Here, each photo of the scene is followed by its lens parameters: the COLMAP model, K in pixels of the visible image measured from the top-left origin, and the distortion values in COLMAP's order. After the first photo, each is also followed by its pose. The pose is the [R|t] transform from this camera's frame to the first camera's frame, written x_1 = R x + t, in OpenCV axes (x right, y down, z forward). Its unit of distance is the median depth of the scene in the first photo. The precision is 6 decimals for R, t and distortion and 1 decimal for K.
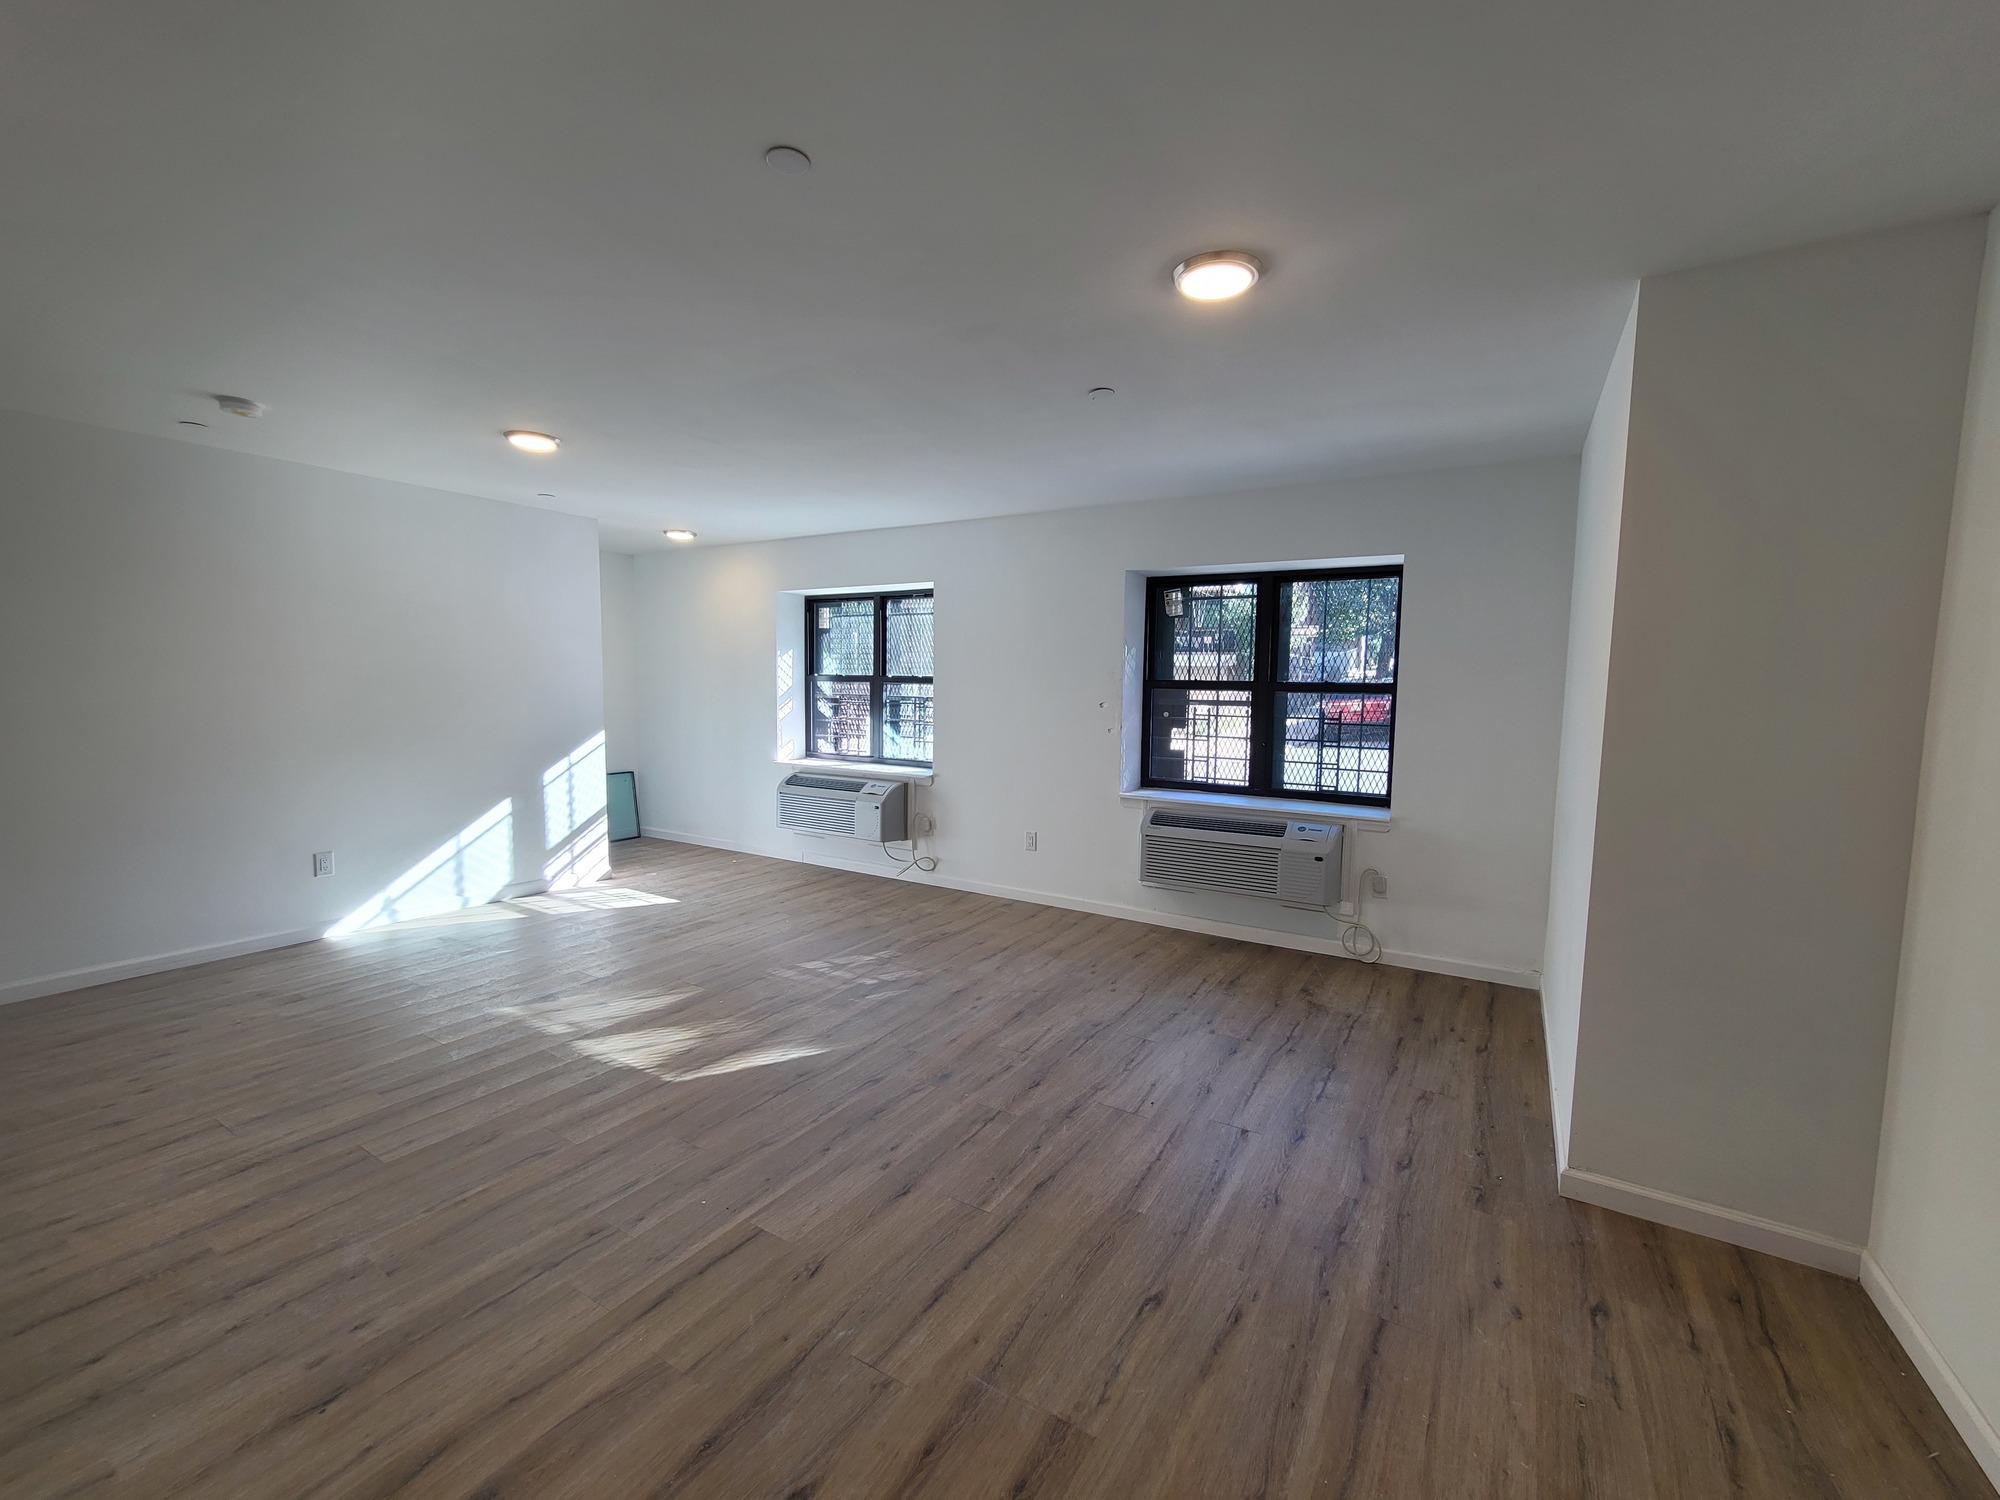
lens RADIAL K [[802.9, 0, 1011.0], [0, 802.9, 754.0], [0, 0, 1]] dist [-0.002024, -0.000025]
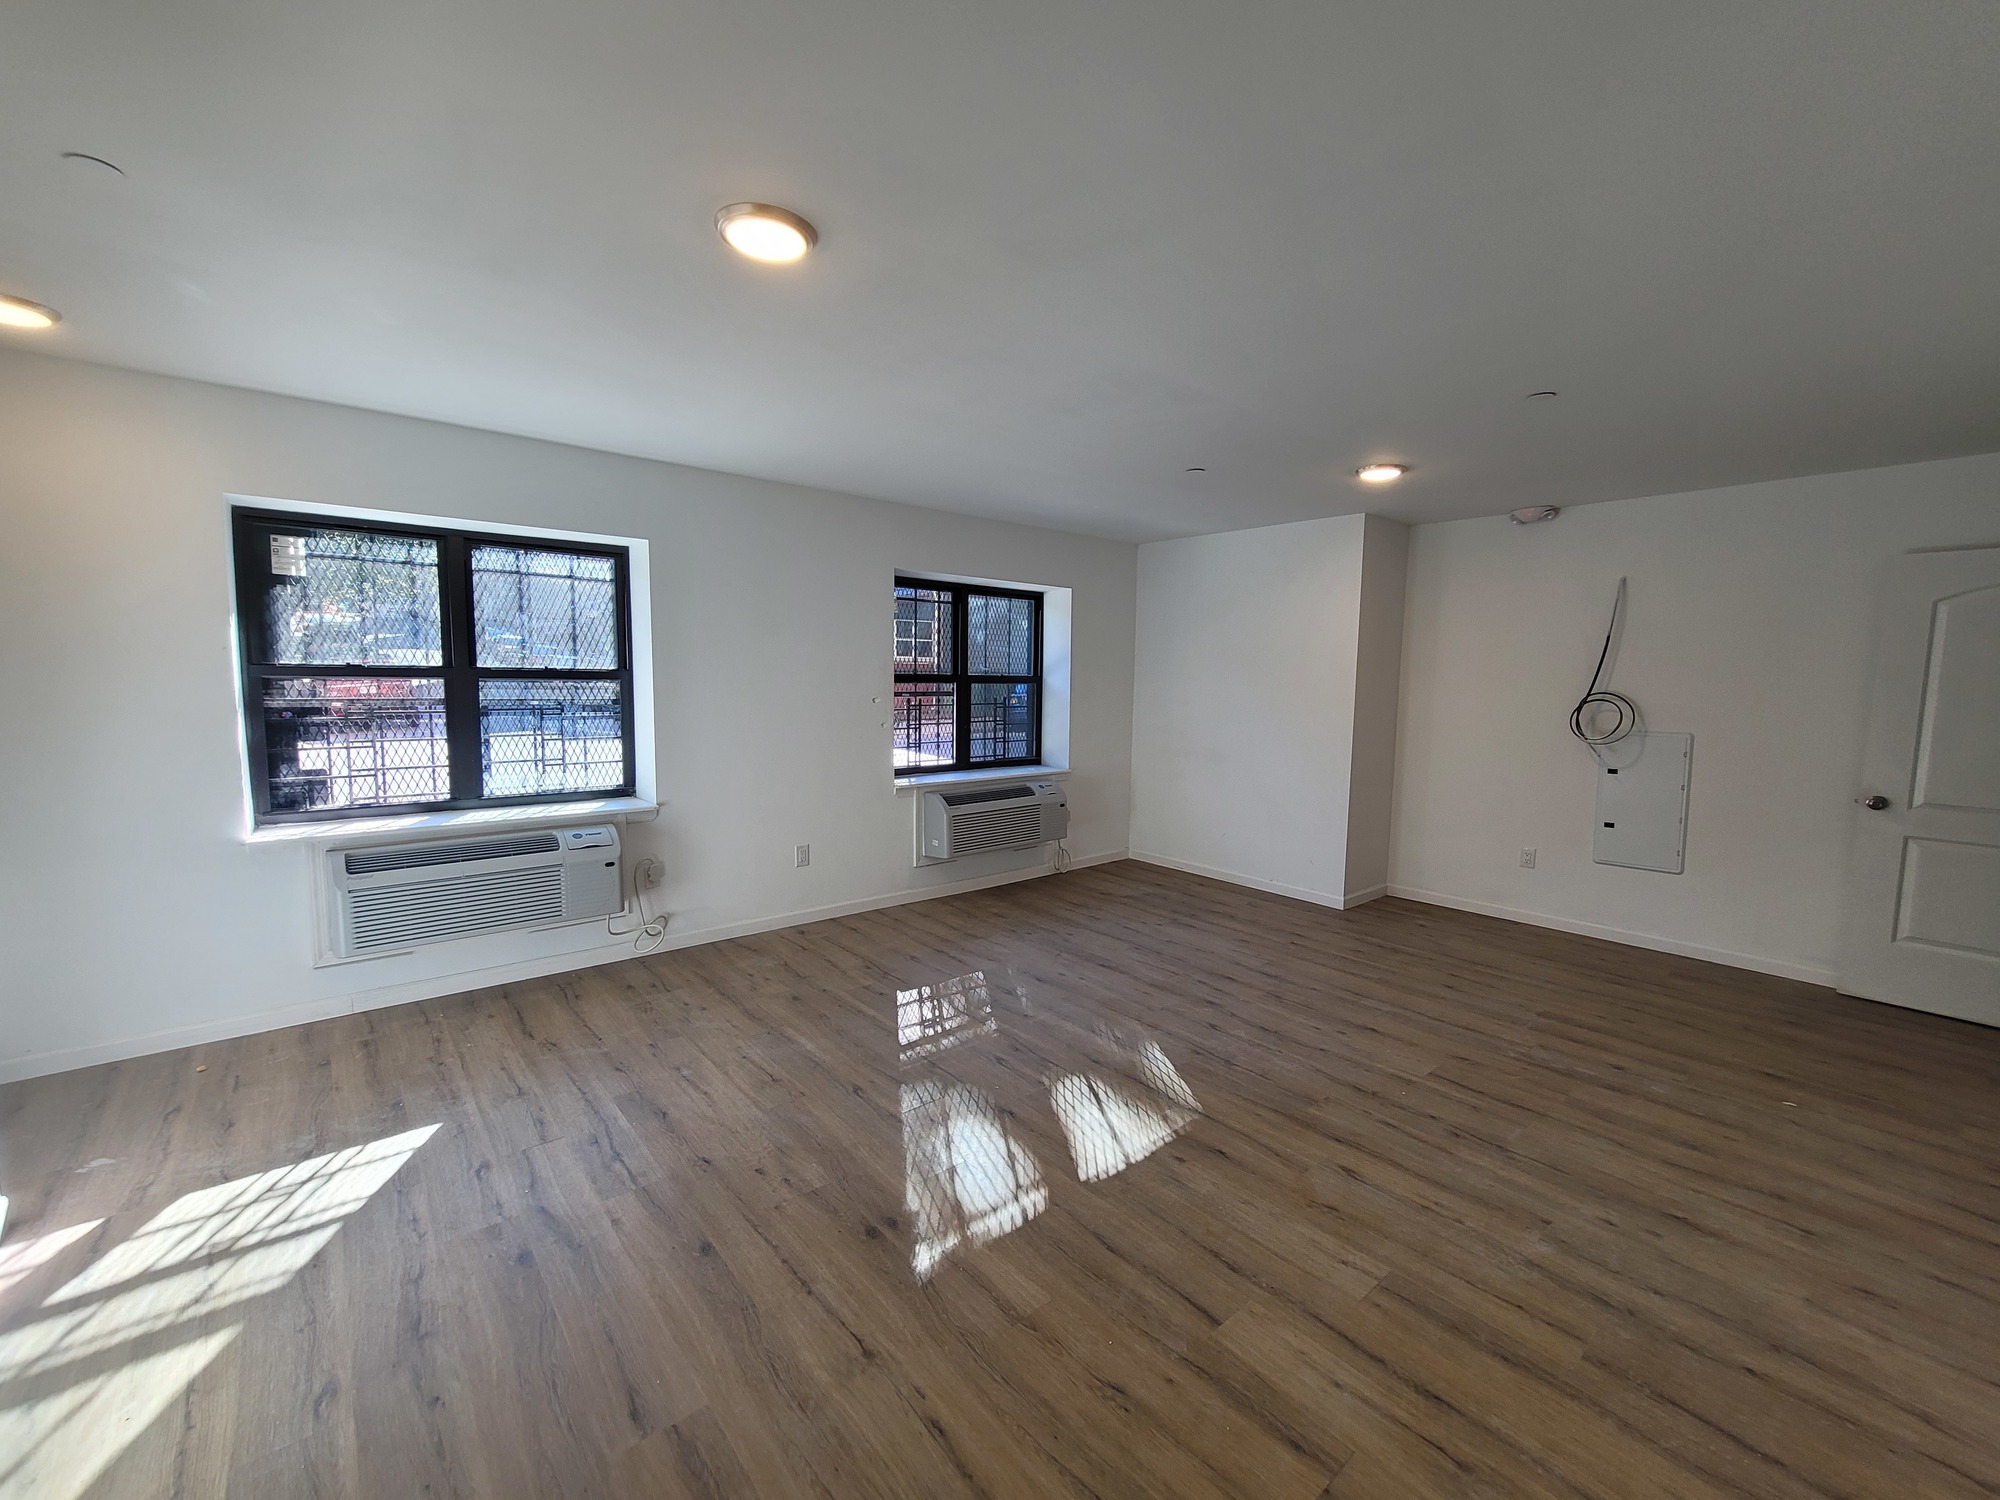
lens RADIAL K [[826.1, 0, 1008.9], [0, 826.1, 750.9], [0, 0, 1]] dist [-0.012338, 0.009466]
pose [[0.318711, -0.097950, 0.942777, -0.841409], [0.074336, 0.994166, 0.078159, -0.068602], [-0.944933, 0.045172, 0.324133, 0.537785]]
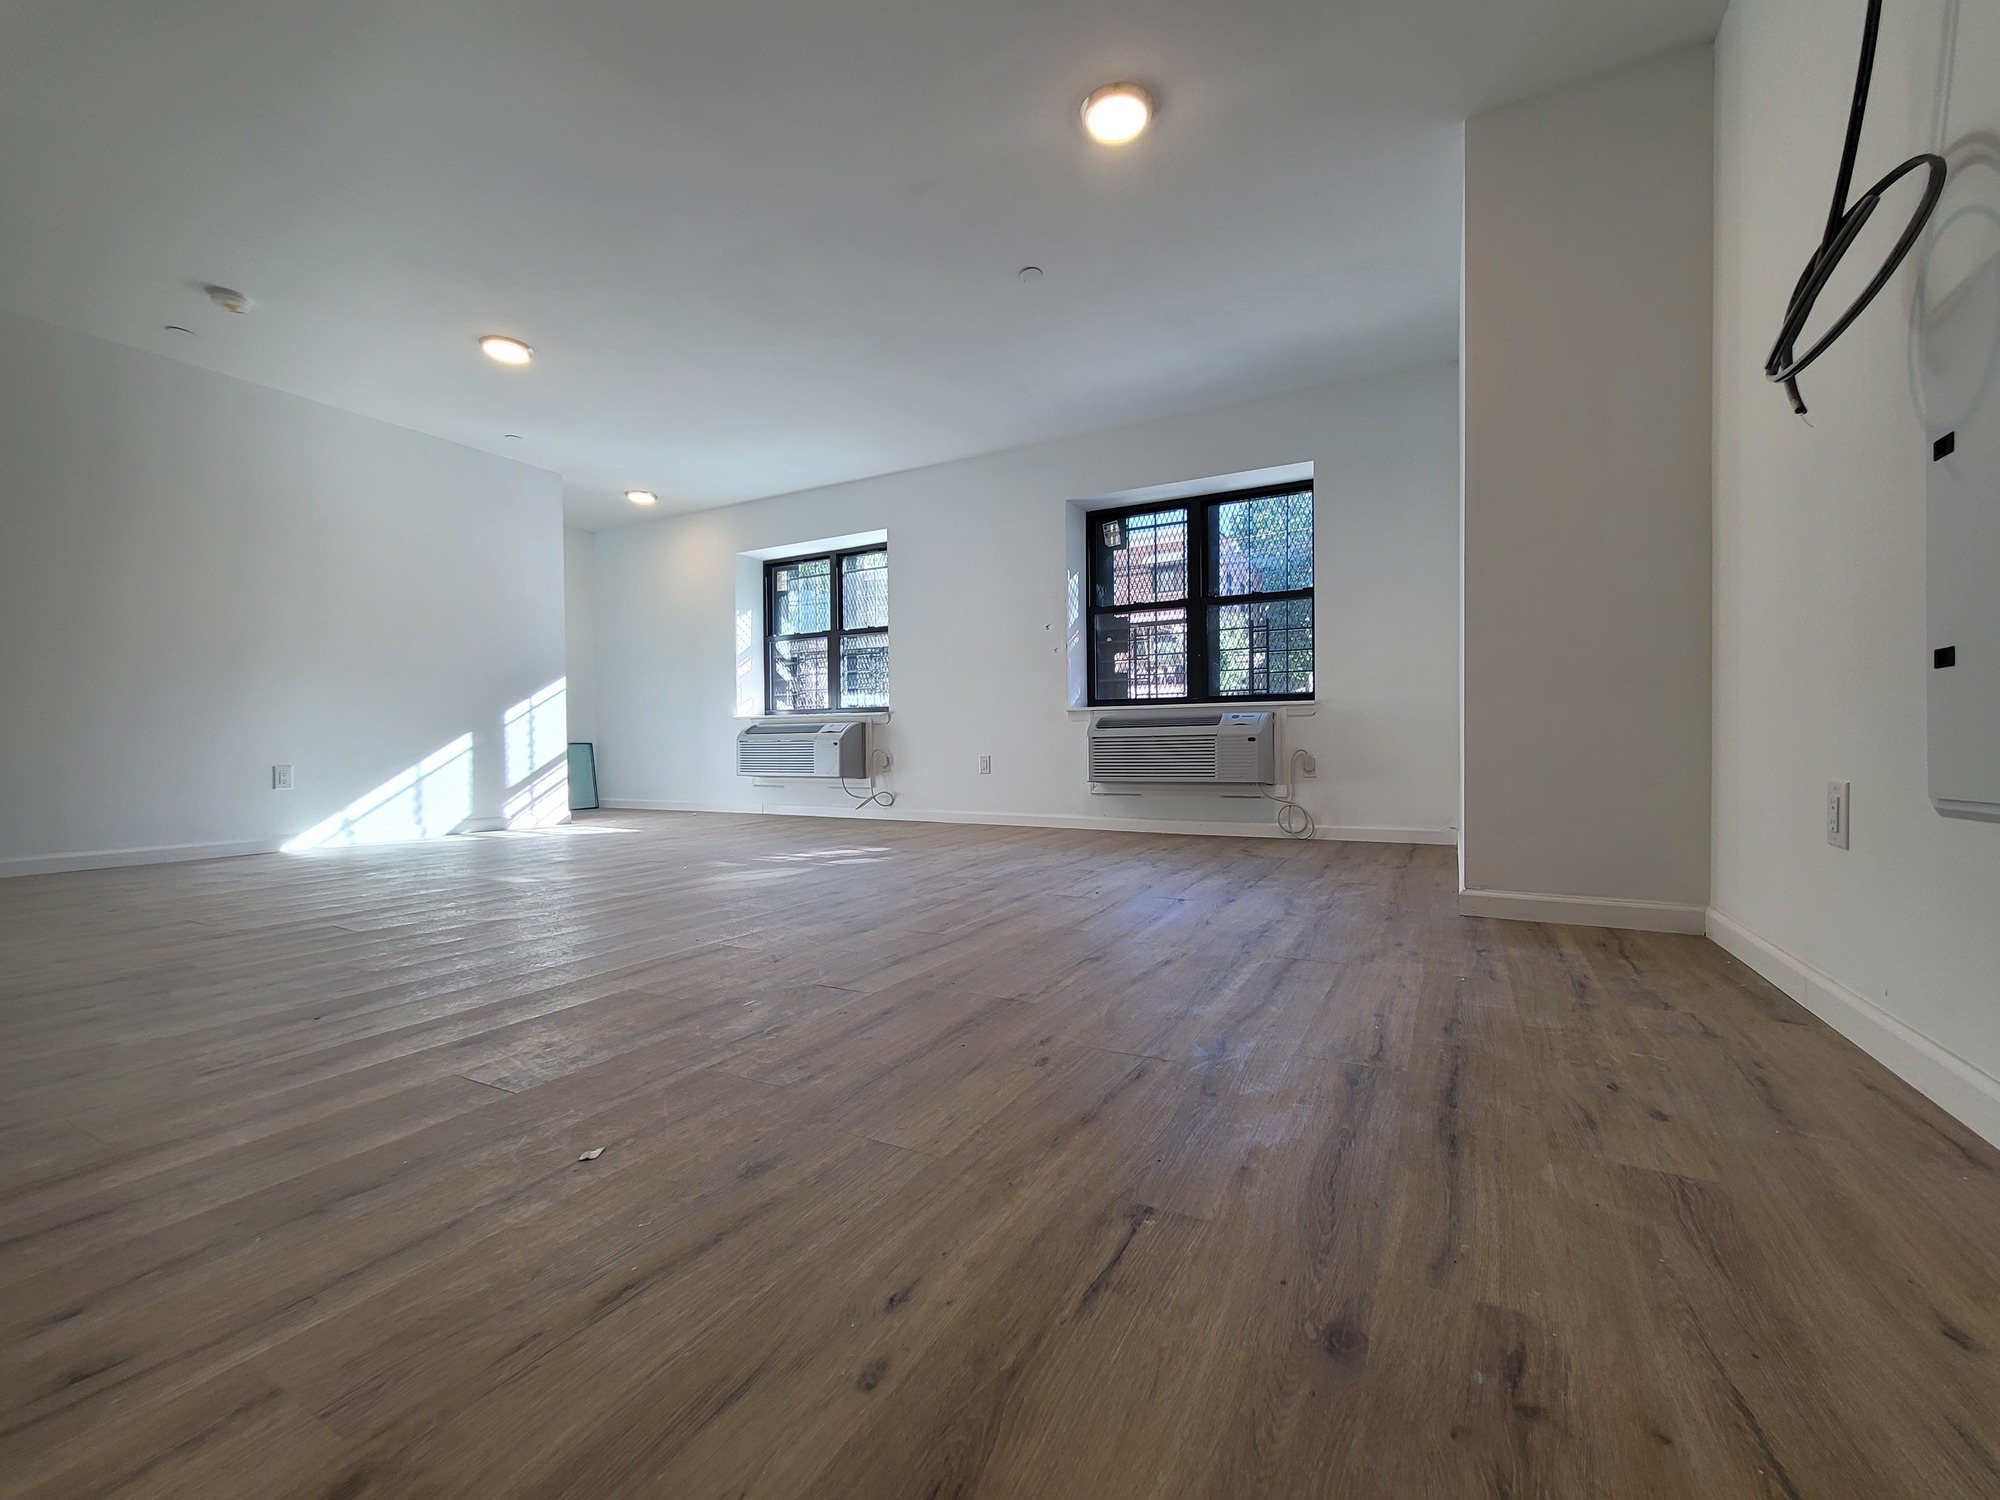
lens RADIAL K [[804.3, 0, 1009.3], [0, 804.3, 753.9], [0, 0, 1]] dist [-0.002272, -0.000477]
pose [[0.998515, -0.025812, 0.047978, 0.007209], [0.029139, 0.997122, -0.069986, 0.188139], [-0.046033, 0.071280, 0.996394, -0.046747]]
